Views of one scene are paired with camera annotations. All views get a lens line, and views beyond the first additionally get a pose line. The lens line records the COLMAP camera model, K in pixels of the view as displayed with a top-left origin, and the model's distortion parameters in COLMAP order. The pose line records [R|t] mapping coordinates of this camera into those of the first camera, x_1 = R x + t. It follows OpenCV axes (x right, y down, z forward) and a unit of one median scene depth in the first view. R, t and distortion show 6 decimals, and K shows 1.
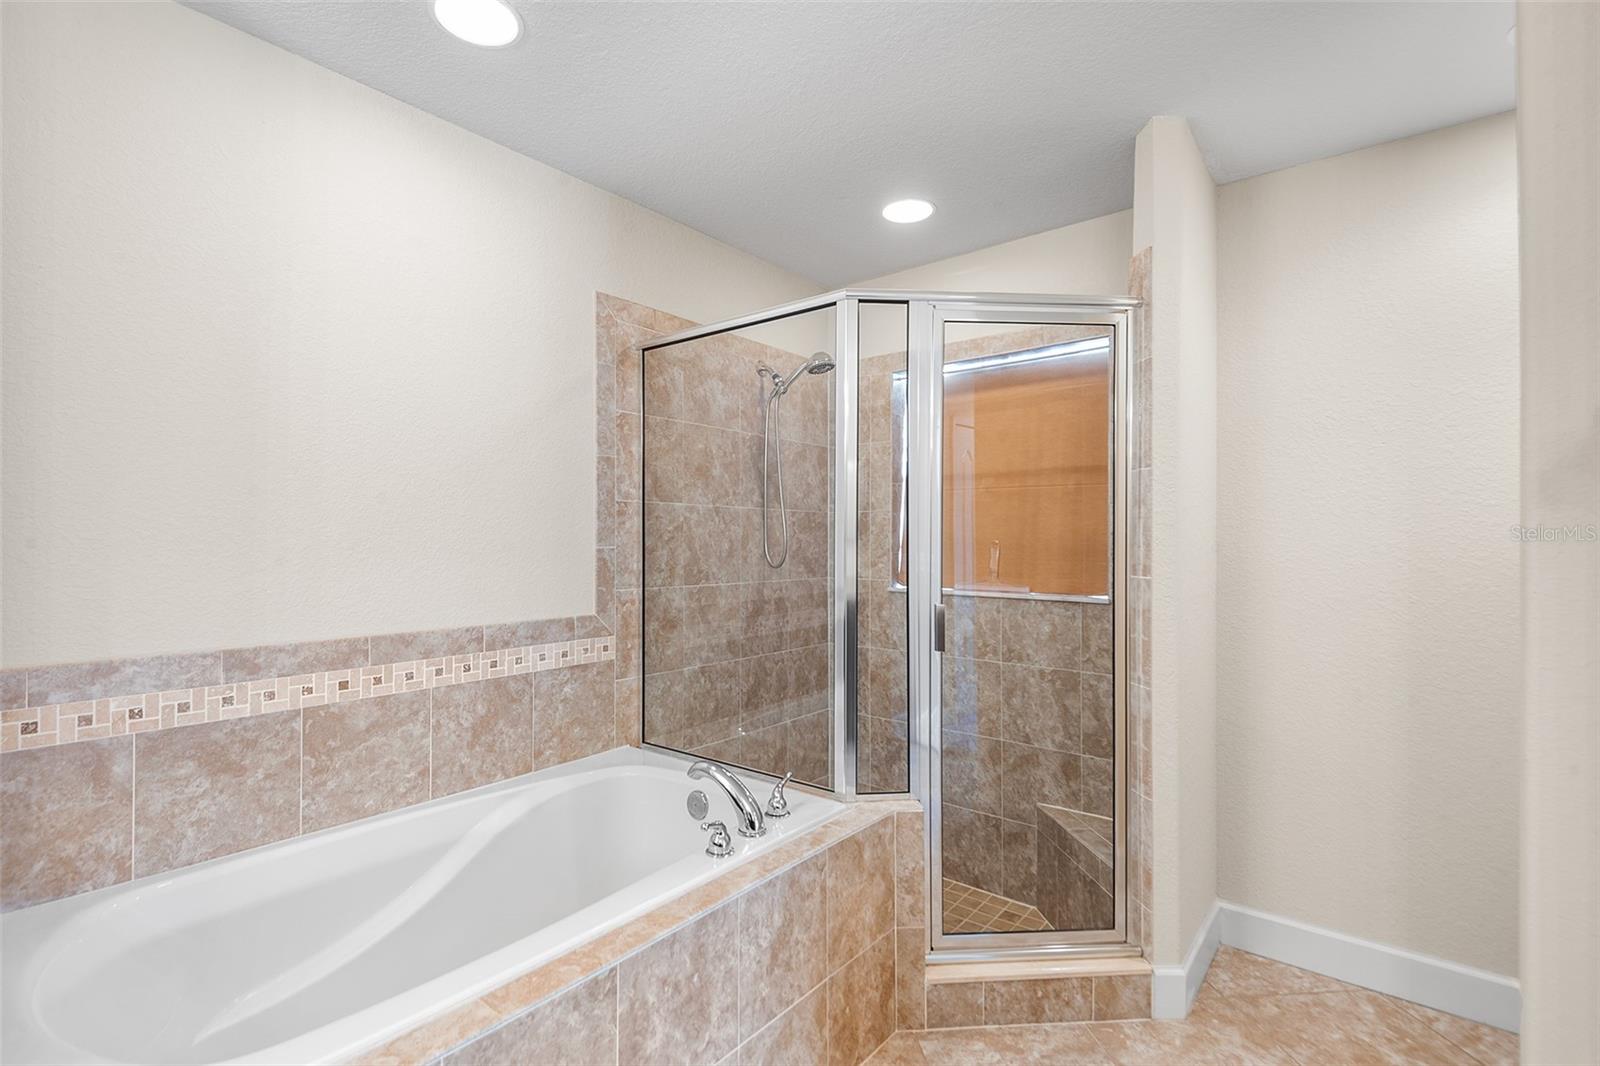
lens RADIAL K [[743.0, 0, 798.0], [0, 743.0, 538.2], [0, 0, 1]] dist [0.024730, -0.012197]
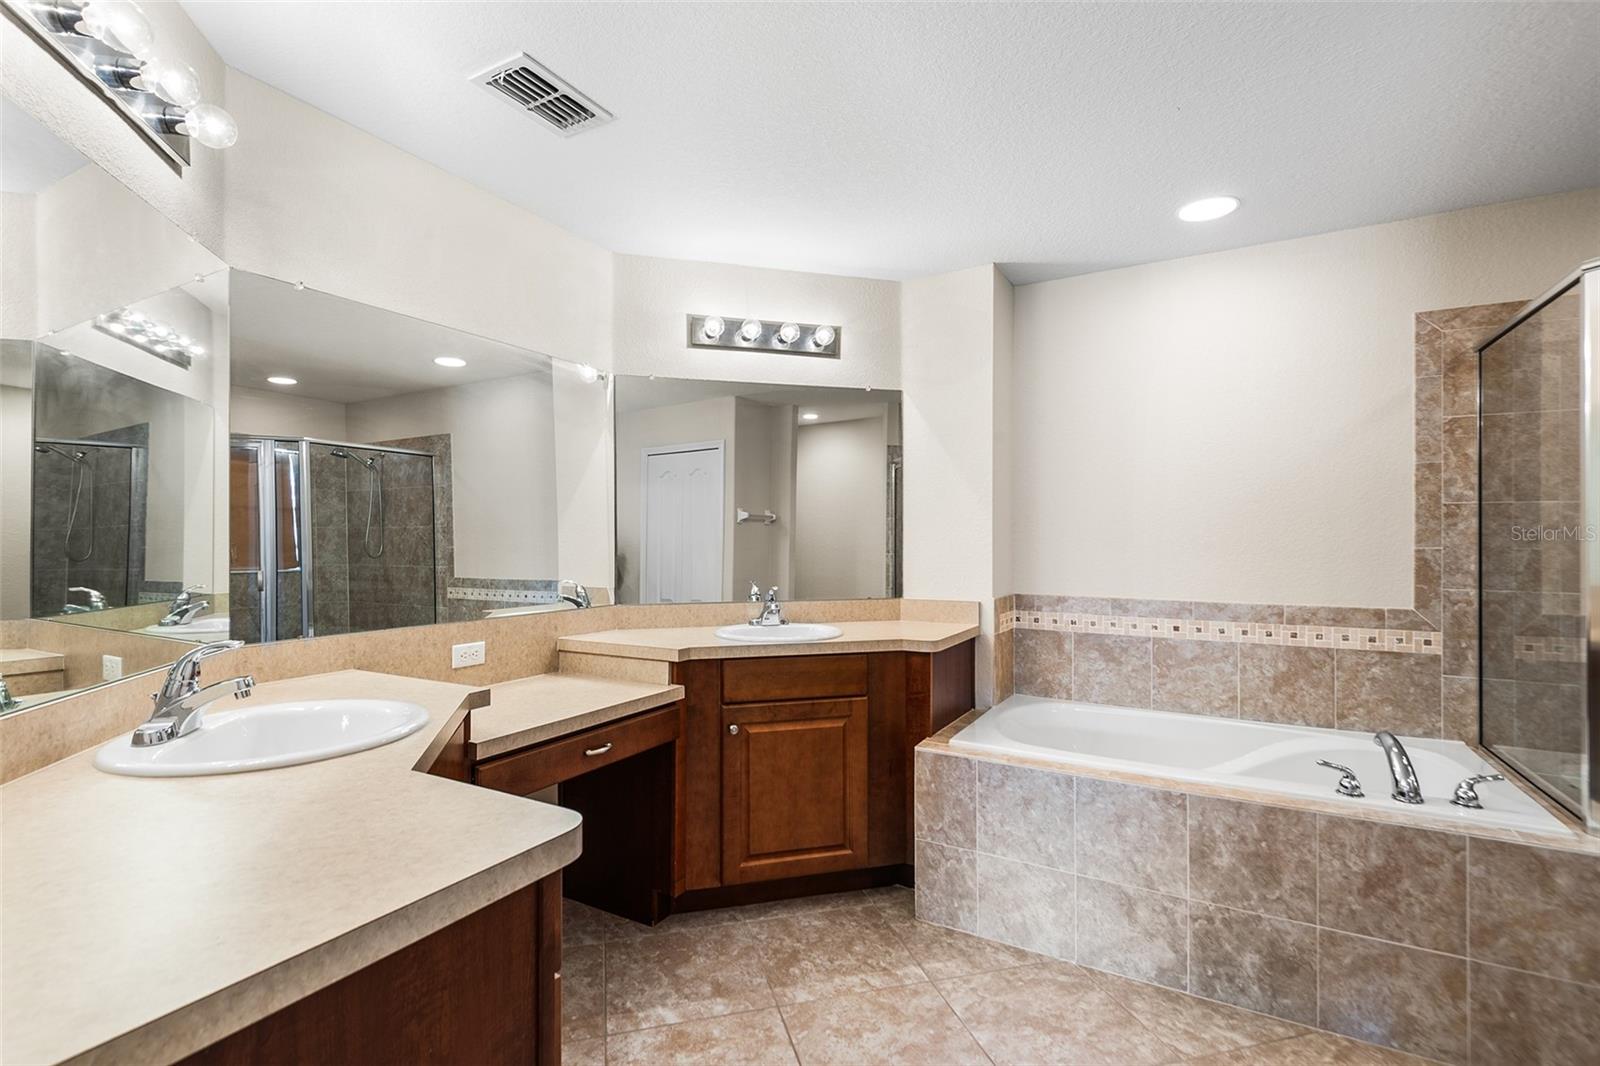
lens RADIAL K [[743.0, 0, 800.1], [0, 743.0, 537.1], [0, 0, 1]] dist [0.024730, -0.012197]
pose [[0.176667, -0.000543, -0.984271, 0.750280], [0.001739, 0.999998, -0.000239, -0.005539], [0.984269, -0.001669, 0.176667, -0.091556]]
